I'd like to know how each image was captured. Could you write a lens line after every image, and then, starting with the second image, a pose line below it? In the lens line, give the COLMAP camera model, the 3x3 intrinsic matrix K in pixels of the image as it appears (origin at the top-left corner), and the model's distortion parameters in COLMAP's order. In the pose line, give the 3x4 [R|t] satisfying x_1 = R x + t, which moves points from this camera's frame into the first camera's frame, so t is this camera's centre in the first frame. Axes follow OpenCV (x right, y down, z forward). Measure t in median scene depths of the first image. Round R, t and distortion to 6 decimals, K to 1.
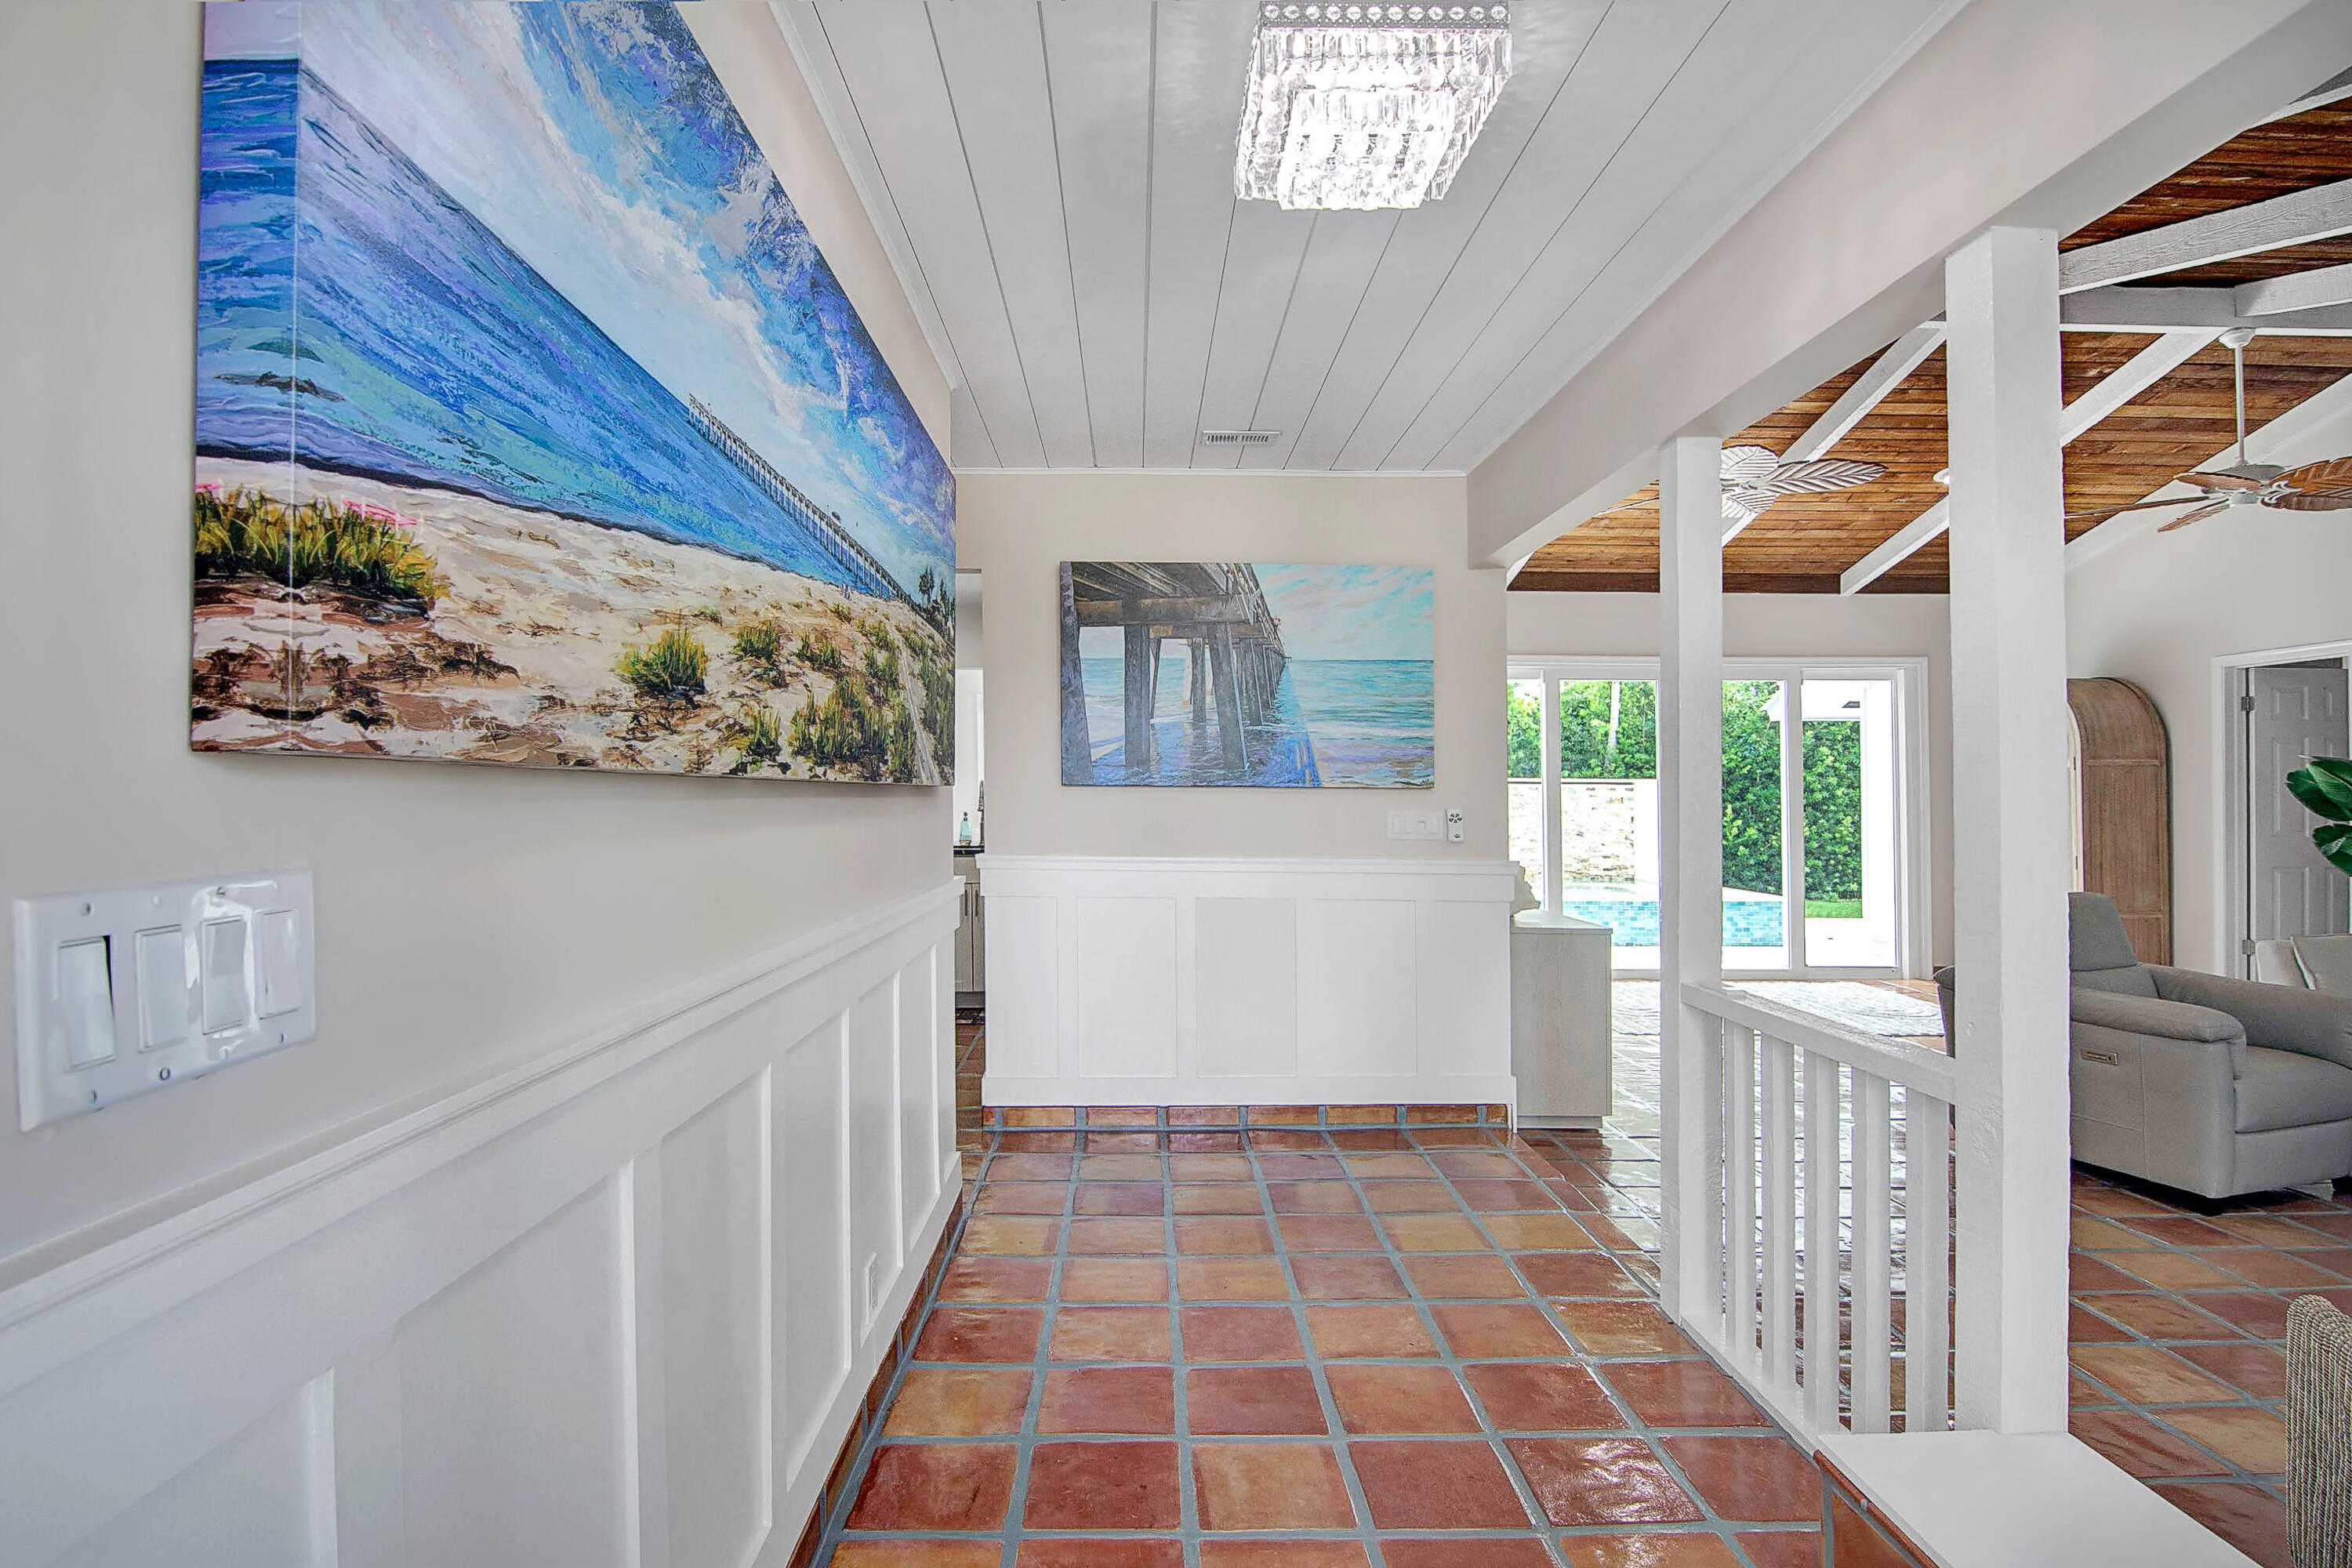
lens RADIAL K [[1171.9, 0, 1162.2], [0, 1171.9, 788.0], [0, 0, 1]] dist [-0.002853, -0.000925]
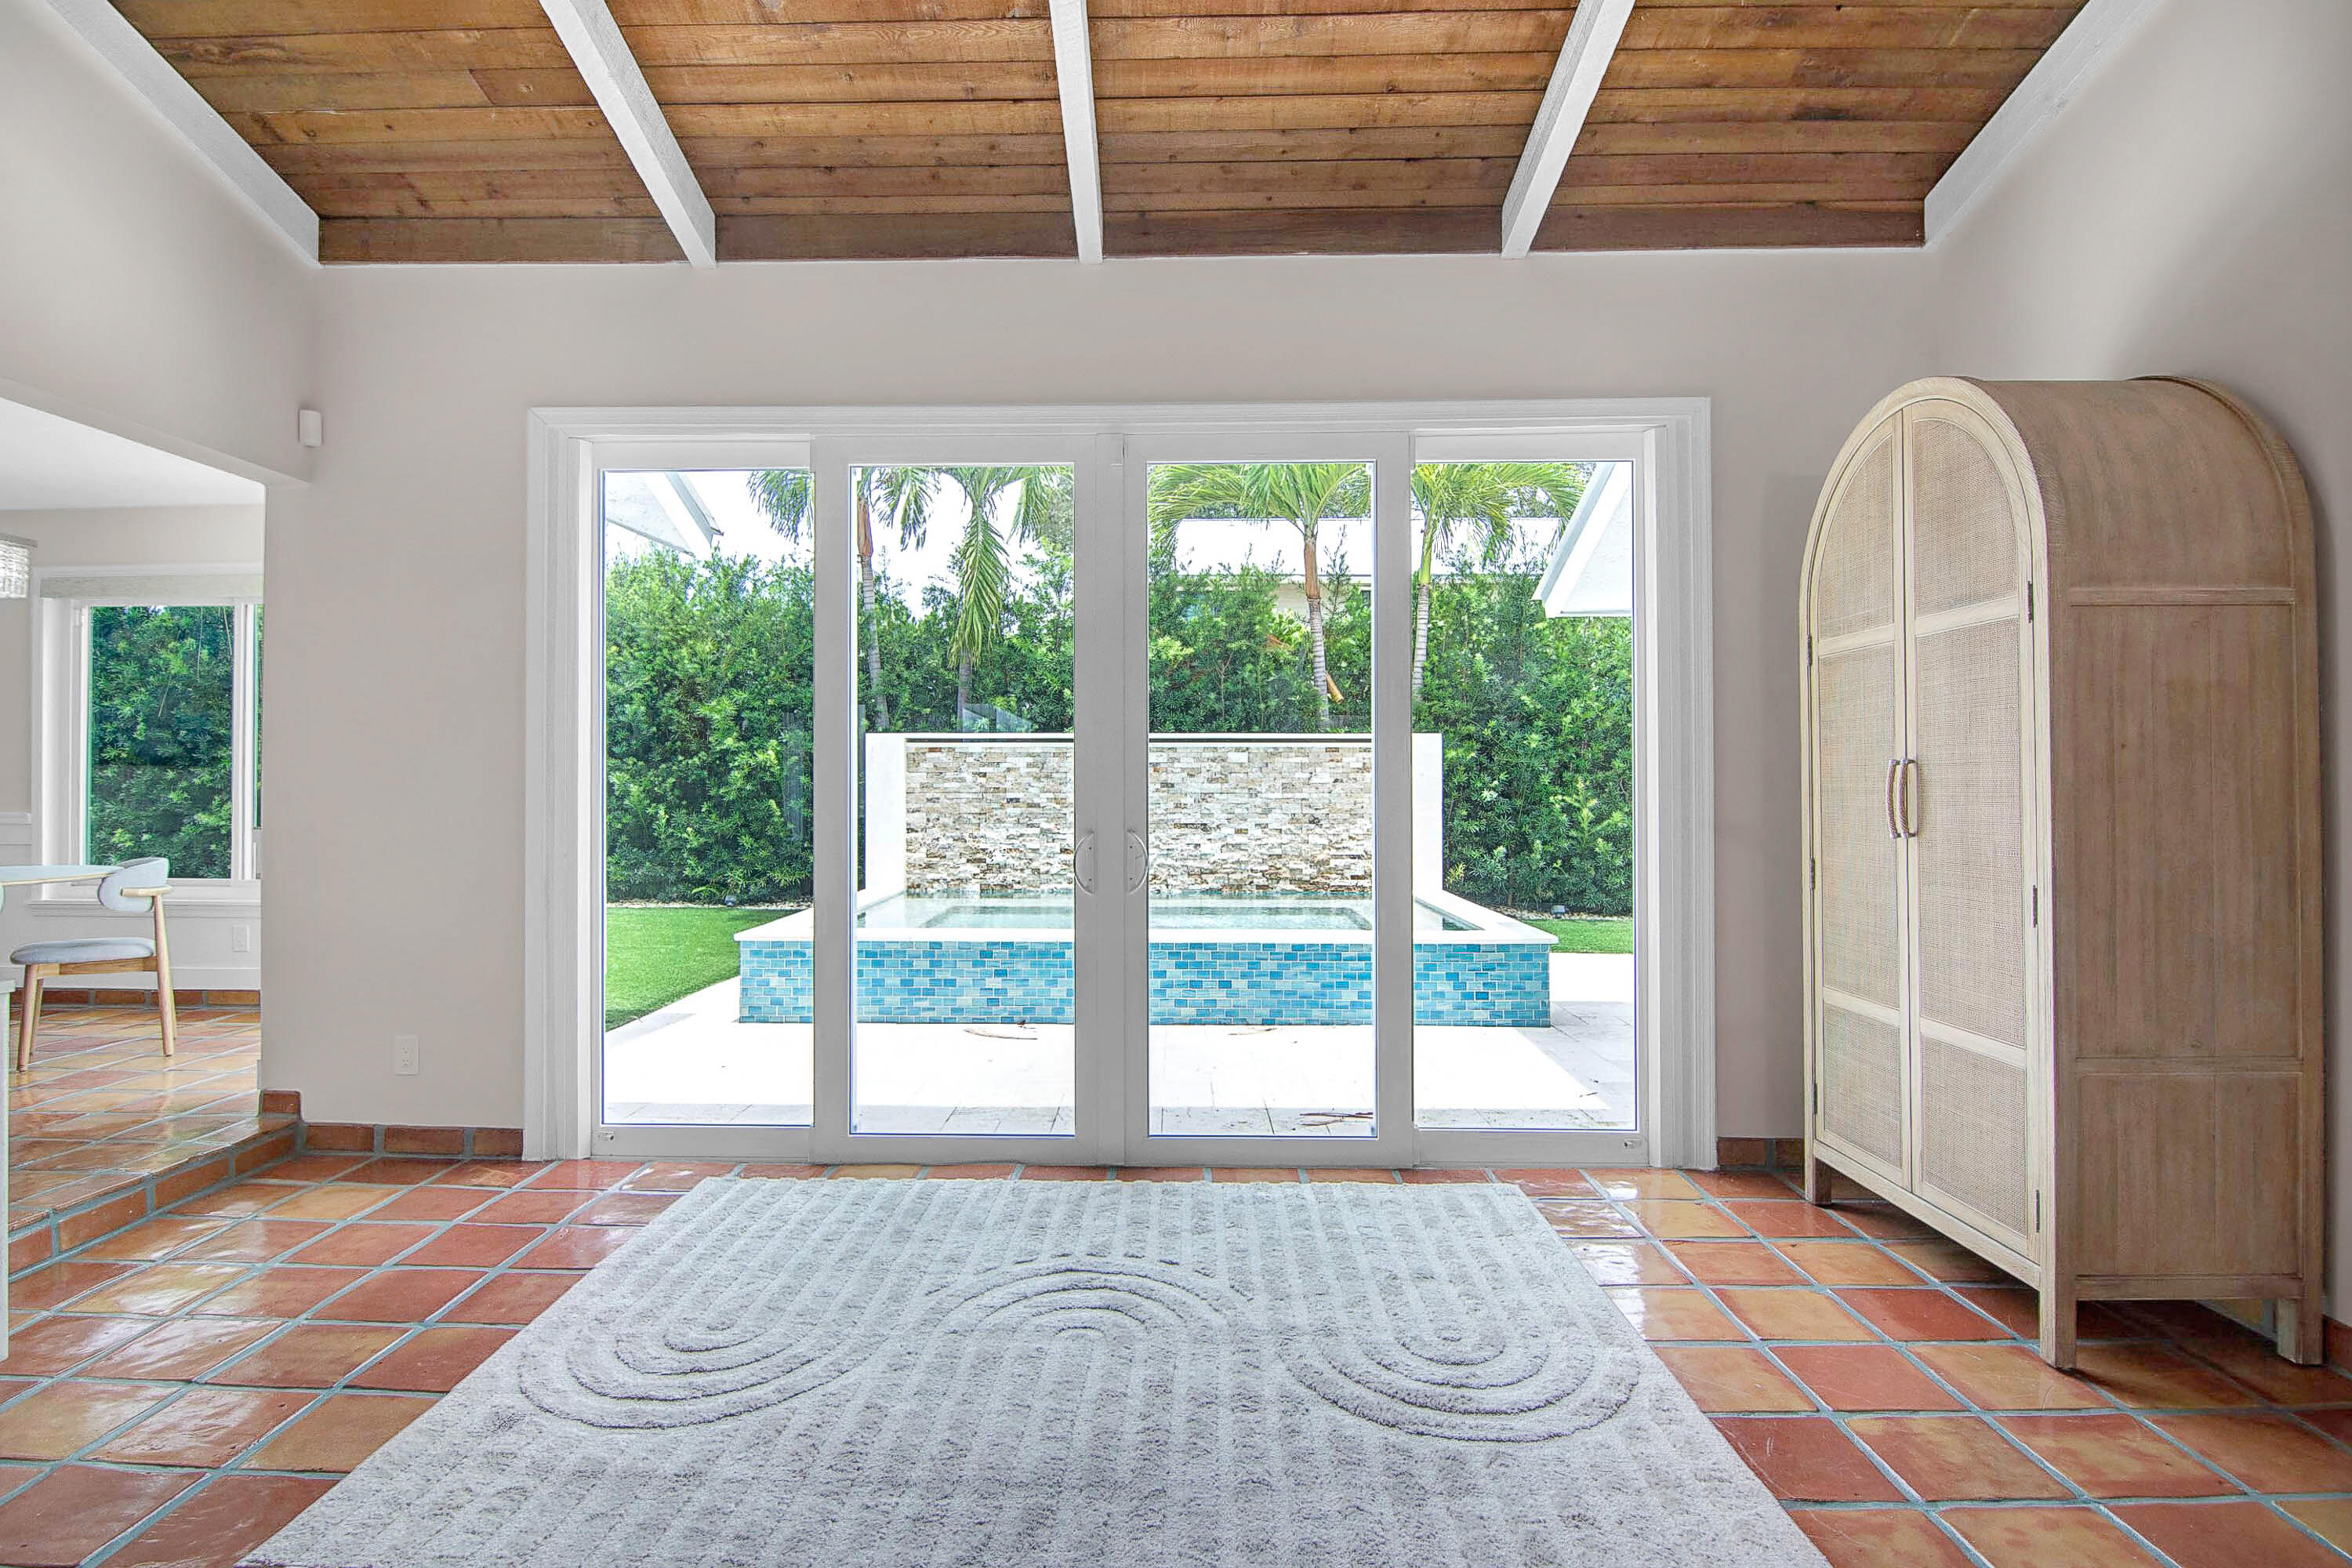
lens RADIAL K [[1171.9, 0, 1181.4], [0, 1171.9, 788.0], [0, 0, 1]] dist [-0.002853, -0.000925]
pose [[0.999389, -0.003047, -0.034810, 0.480062], [0.003366, 0.999953, 0.009092, 0.024081], [0.034780, -0.009204, 0.999353, 0.574826]]
